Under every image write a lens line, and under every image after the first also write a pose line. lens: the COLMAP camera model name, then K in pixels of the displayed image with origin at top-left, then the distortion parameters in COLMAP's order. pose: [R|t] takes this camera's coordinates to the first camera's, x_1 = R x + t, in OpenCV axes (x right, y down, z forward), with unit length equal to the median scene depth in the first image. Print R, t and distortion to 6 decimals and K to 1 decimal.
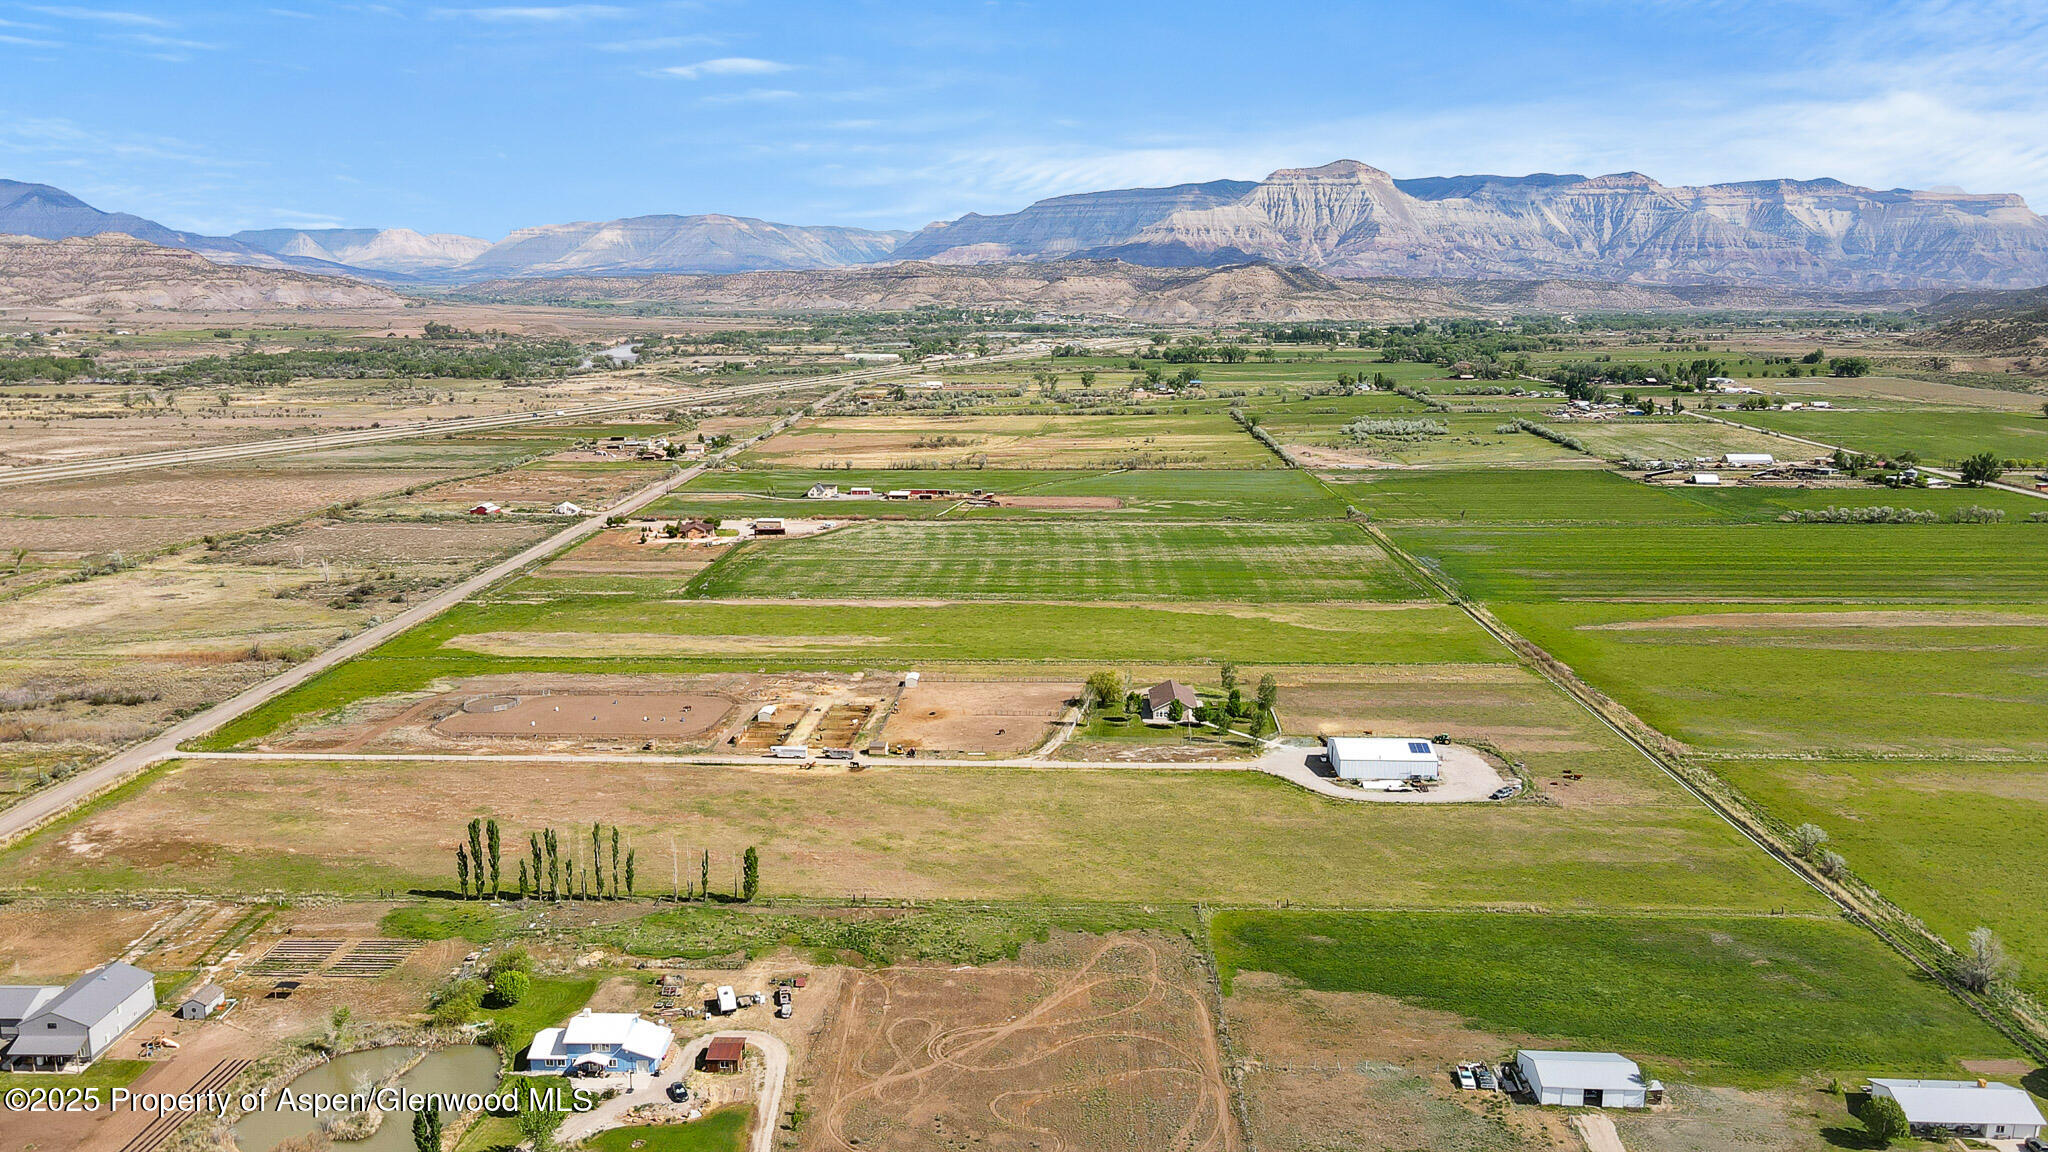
lens RADIAL K [[1517.5, 0, 1017.2], [0, 1517.5, 563.5], [0, 0, 1]] dist [-0.011642, 0.049850]
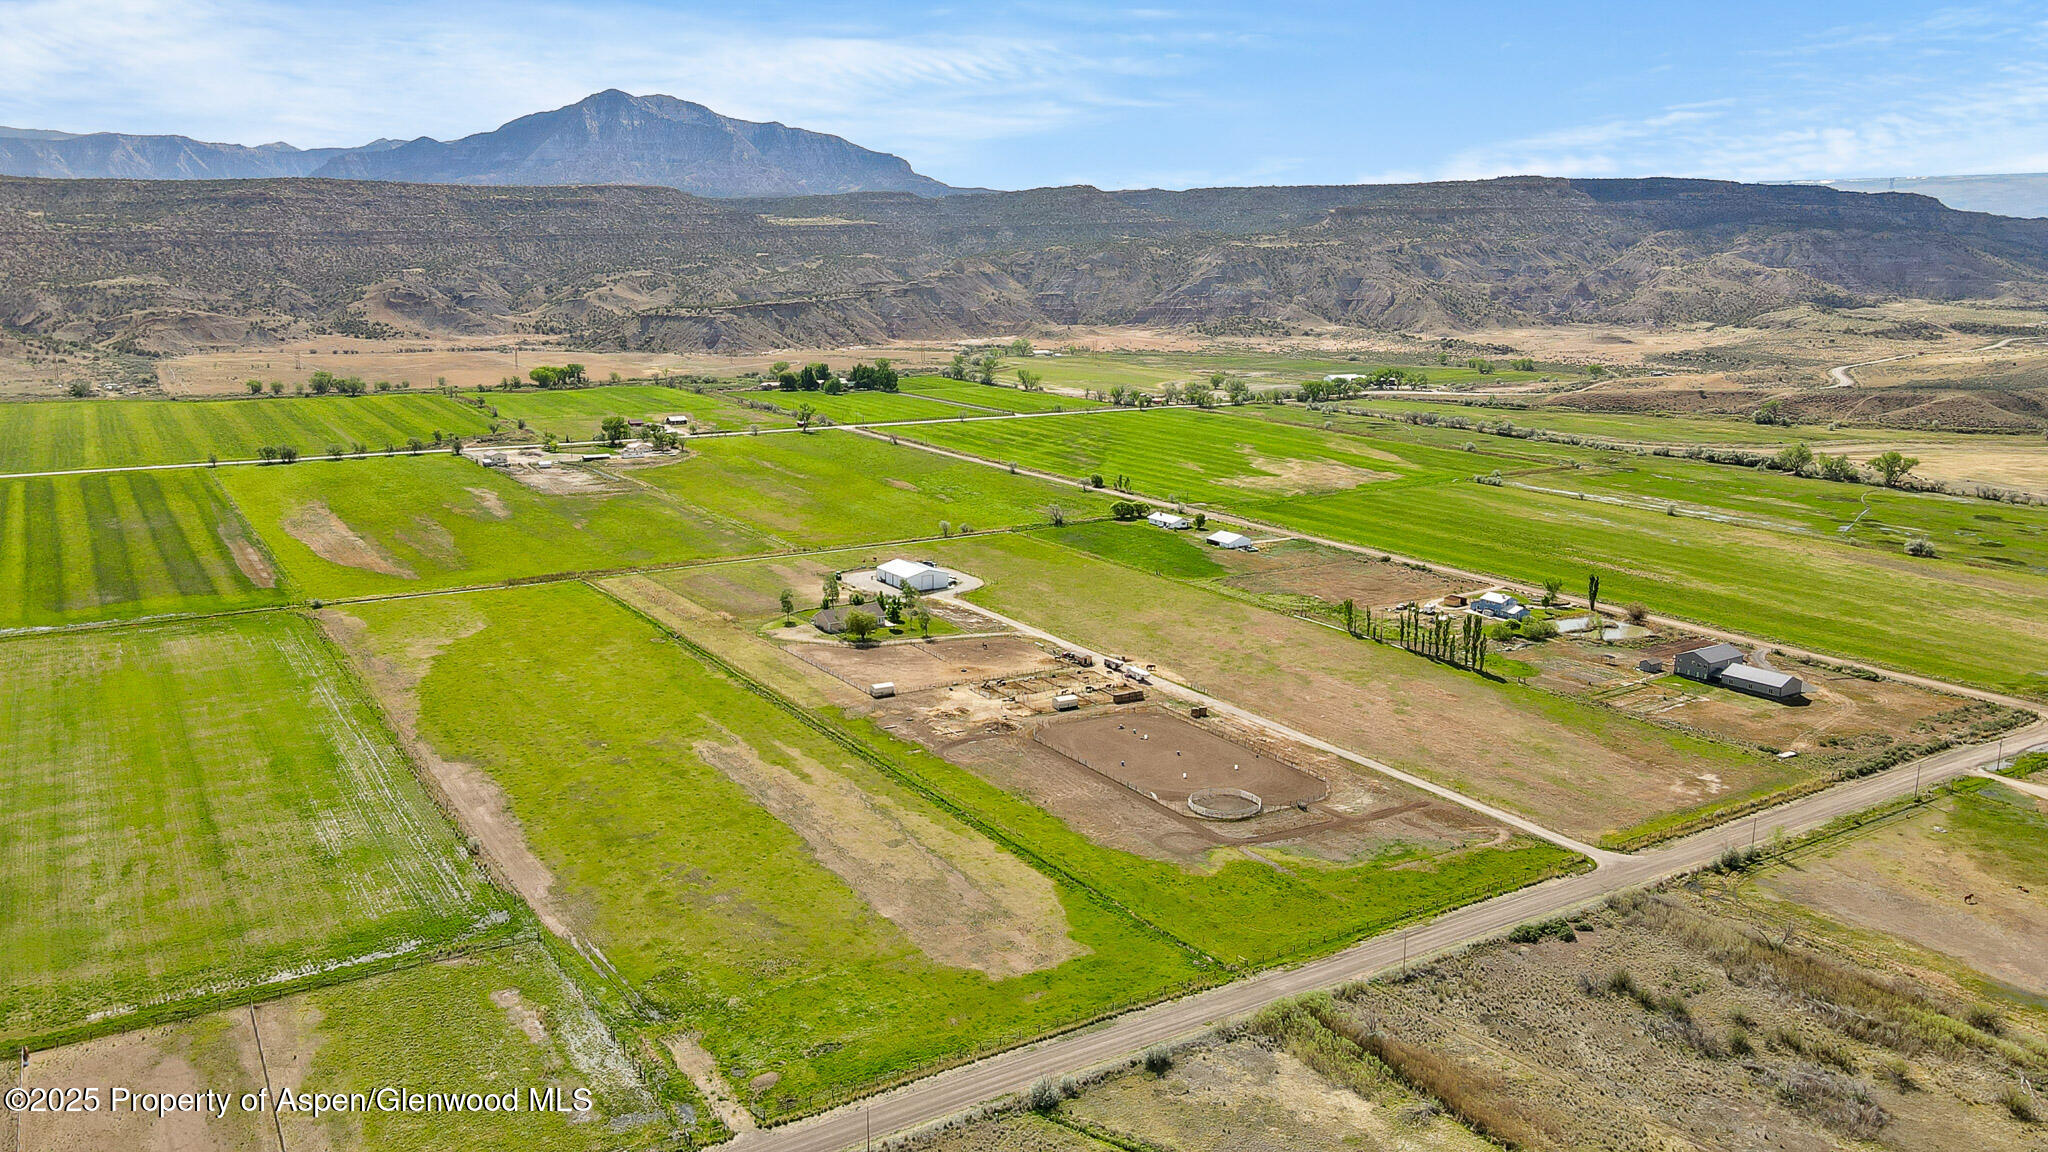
lens RADIAL K [[1517.5, 0, 1017.2], [0, 1517.5, 563.5], [0, 0, 1]] dist [-0.011642, 0.049850]
pose [[-0.561520, -0.168817, 0.810059, -0.977189], [0.141996, 0.944786, 0.295324, -0.296617], [-0.815189, 0.280855, -0.506545, 1.569218]]
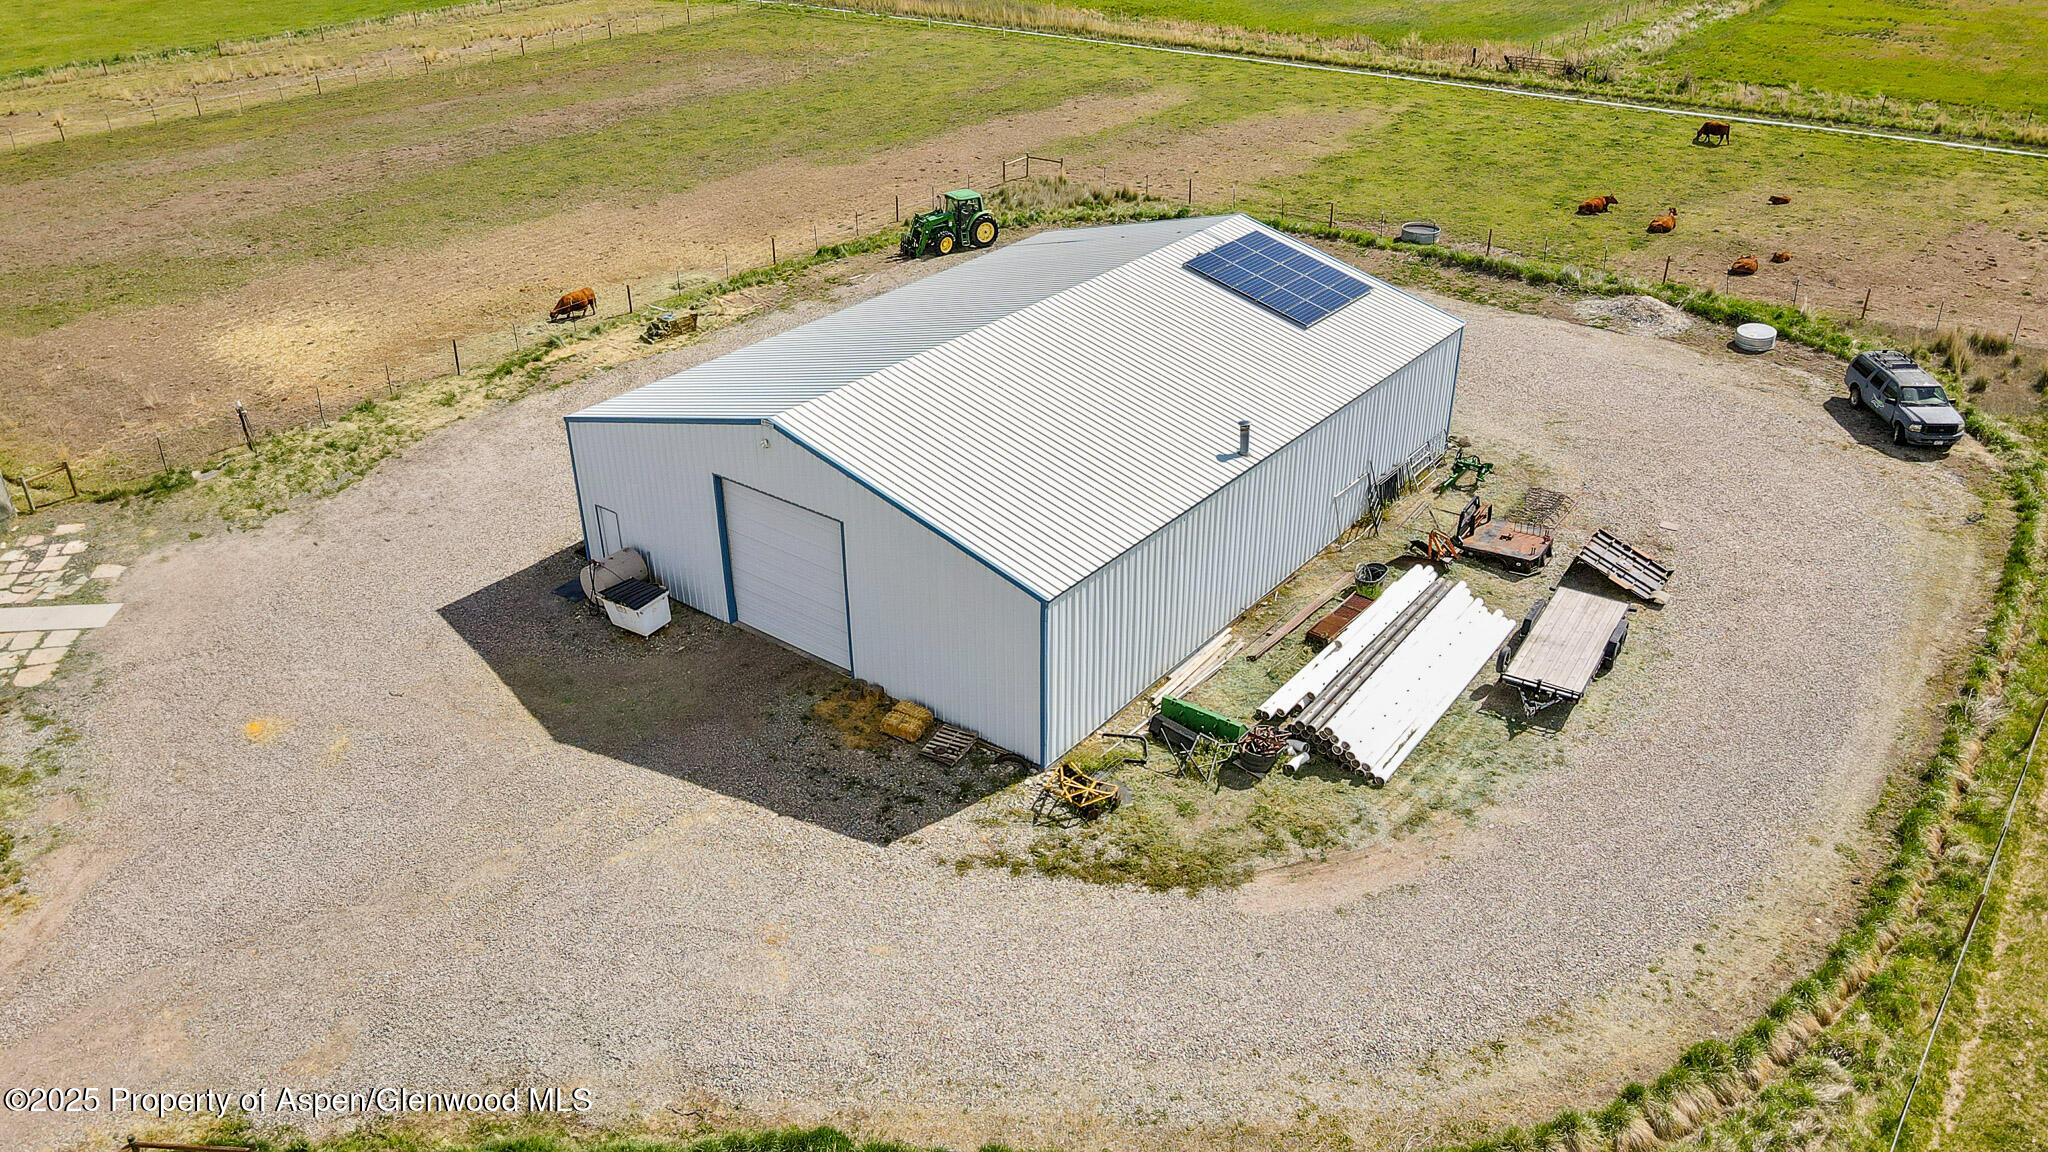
lens RADIAL K [[1517.5, 0, 1017.2], [0, 1517.5, 563.5], [0, 0, 1]] dist [-0.011642, 0.049850]
pose [[0.587969, -0.396394, 0.705099, 0.132293], [0.157297, 0.911085, 0.381028, 0.082073], [-0.793442, -0.113122, 0.598042, 0.860922]]
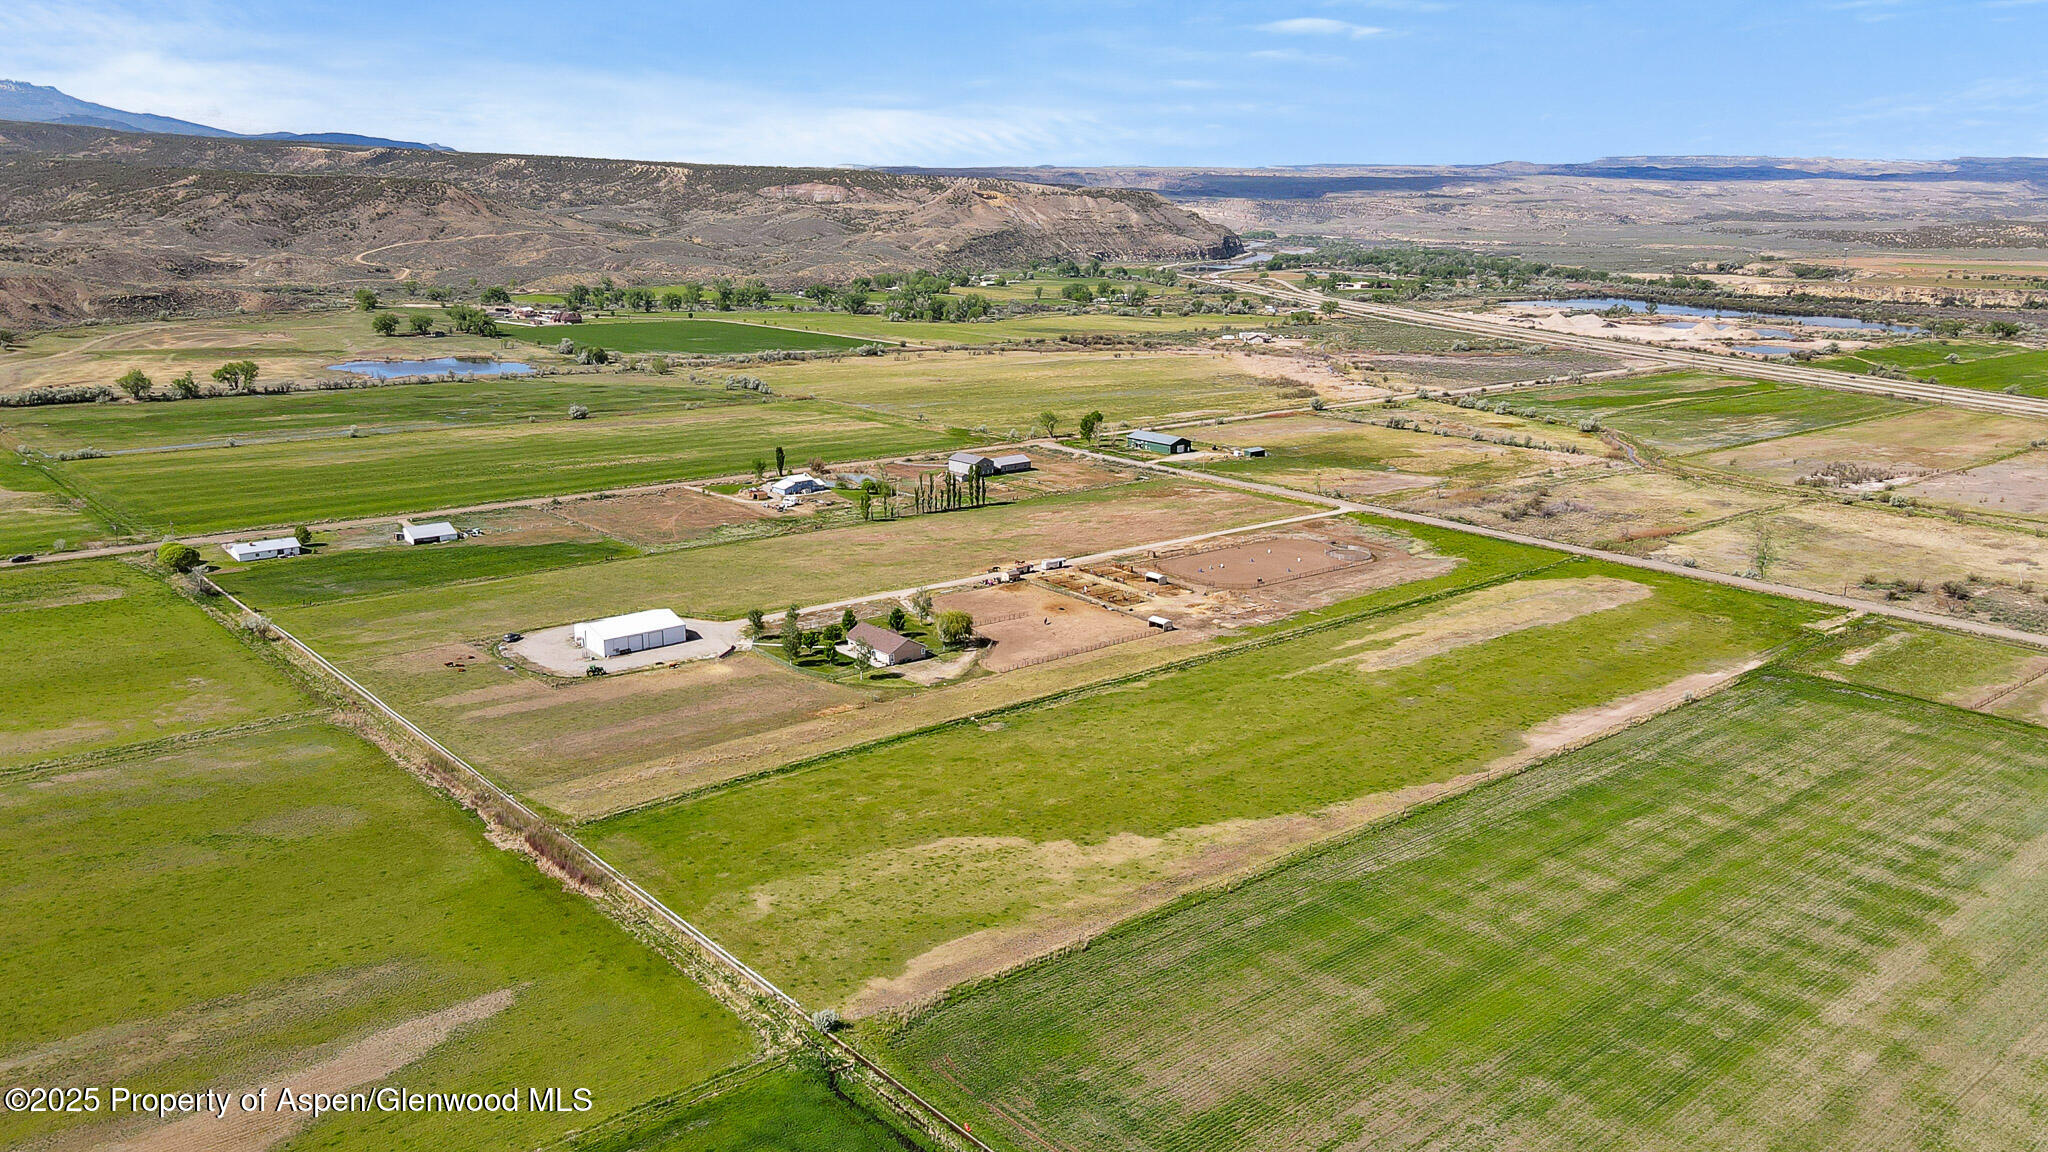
lens RADIAL K [[1517.5, 0, 1017.2], [0, 1517.5, 563.5], [0, 0, 1]] dist [-0.011642, 0.049850]
pose [[-0.737812, 0.147746, -0.658638, 0.693147], [-0.137628, 0.922328, 0.361069, -0.323668], [0.660827, 0.357048, -0.660171, 1.755504]]
